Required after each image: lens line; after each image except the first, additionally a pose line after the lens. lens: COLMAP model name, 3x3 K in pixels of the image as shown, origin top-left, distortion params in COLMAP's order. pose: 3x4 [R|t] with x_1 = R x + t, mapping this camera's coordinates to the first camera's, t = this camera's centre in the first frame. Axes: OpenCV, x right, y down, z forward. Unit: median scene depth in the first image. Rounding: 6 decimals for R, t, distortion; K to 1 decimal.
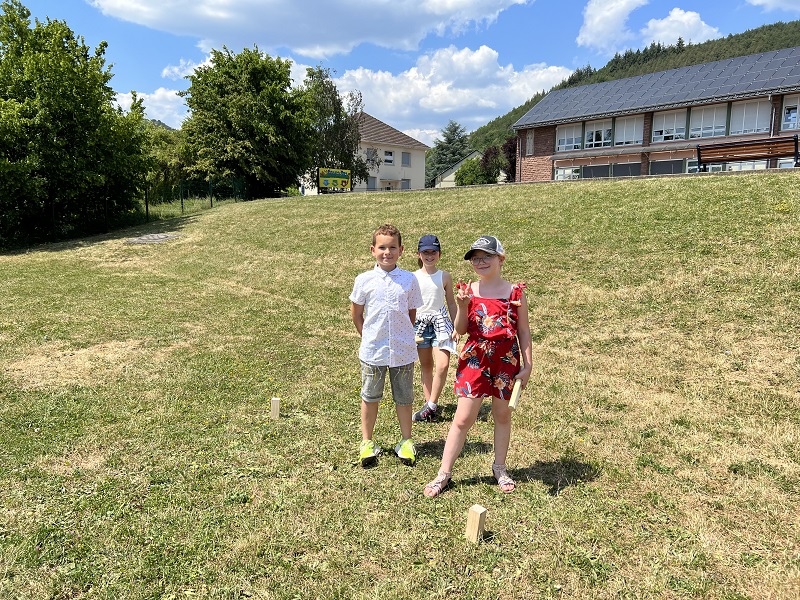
lens RADIAL K [[600.7, 0, 400.0], [0, 600.7, 300.0], [0, 0, 1]] dist [0.062330, -0.000616]
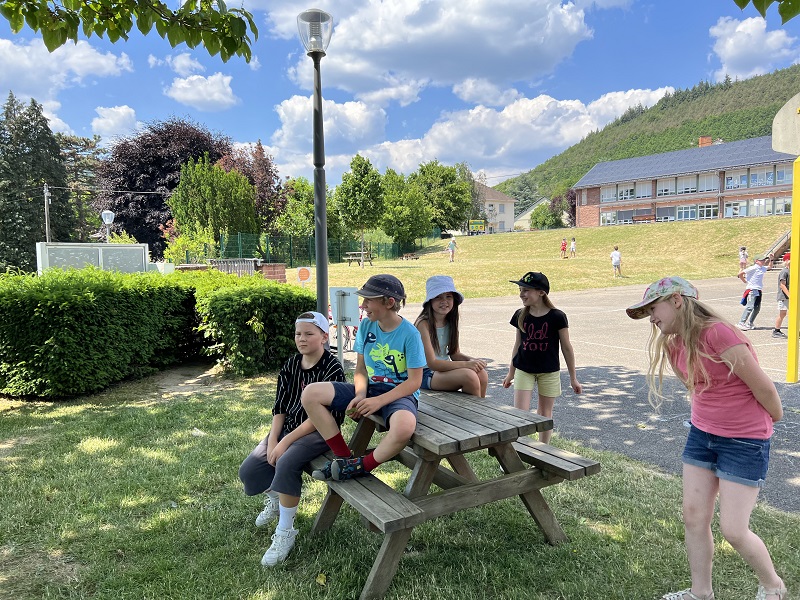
lens RADIAL K [[600.7, 0, 400.0], [0, 600.7, 300.0], [0, 0, 1]] dist [0.062330, -0.000616]
pose [[0.995081, -0.026736, -0.095391, -0.111027], [0.021189, 0.998051, -0.058695, 0.085910], [0.096775, 0.056385, 0.993708, -0.554020]]
